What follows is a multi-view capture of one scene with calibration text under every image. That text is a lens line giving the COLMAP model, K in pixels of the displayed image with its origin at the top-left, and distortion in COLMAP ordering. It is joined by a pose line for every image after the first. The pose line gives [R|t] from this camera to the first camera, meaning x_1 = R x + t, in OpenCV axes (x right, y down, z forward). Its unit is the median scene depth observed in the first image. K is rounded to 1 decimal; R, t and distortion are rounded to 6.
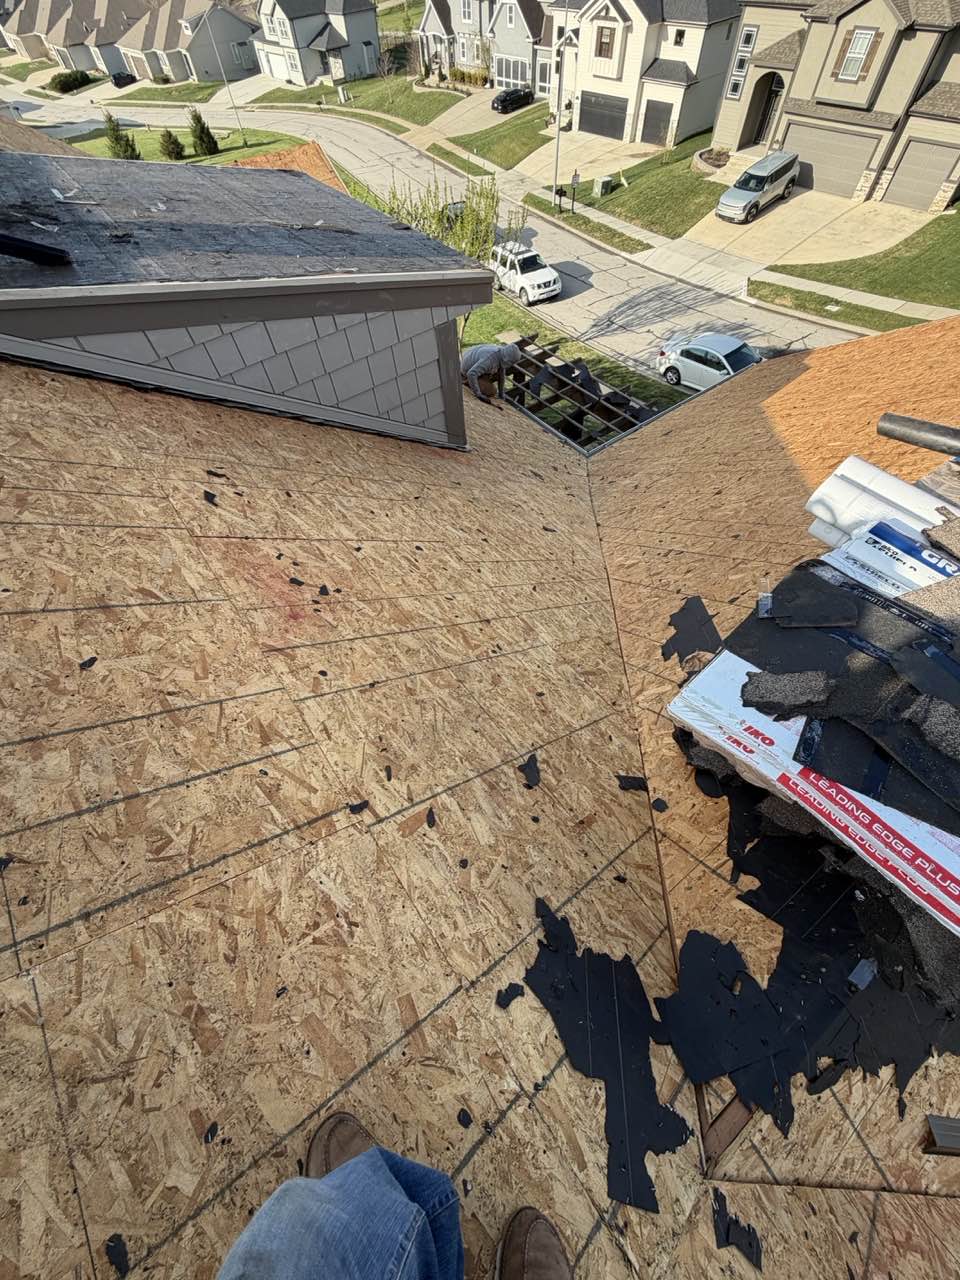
lens RADIAL K [[512.2, 0, 480.0], [0, 512.2, 640.0], [0, 0, 1]] dist [0.001614, 0.000963]
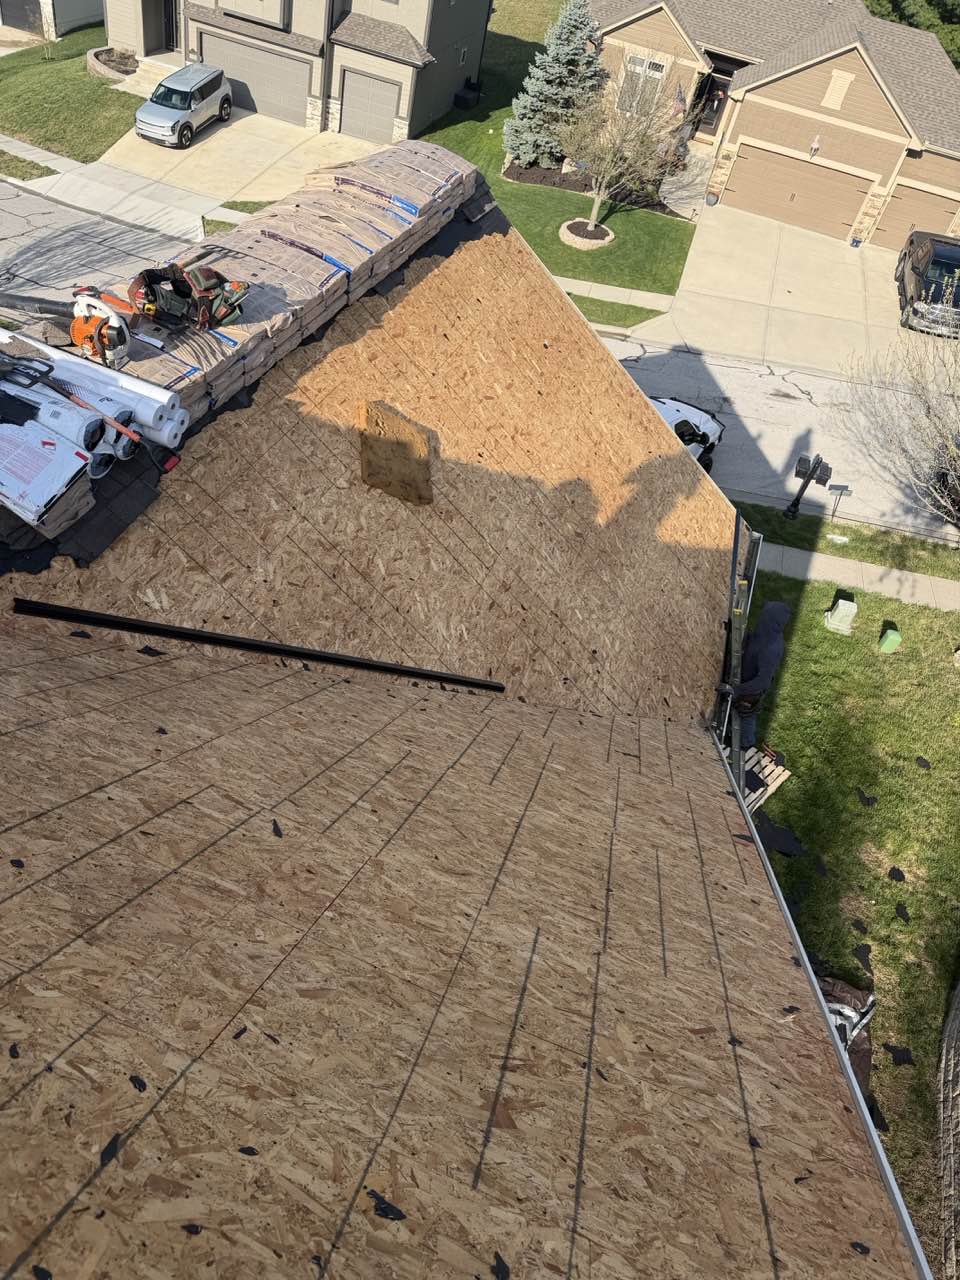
lens RADIAL K [[912.7, 0, 472.0], [0, 912.7, 648.5], [0, 0, 1]] dist [0.010095, -0.008584]
pose [[0.821850, -0.232627, 0.520046, 0.019557], [0.318020, 0.944703, -0.079996, 0.088170], [-0.472680, 0.231130, 0.850384, -0.126956]]
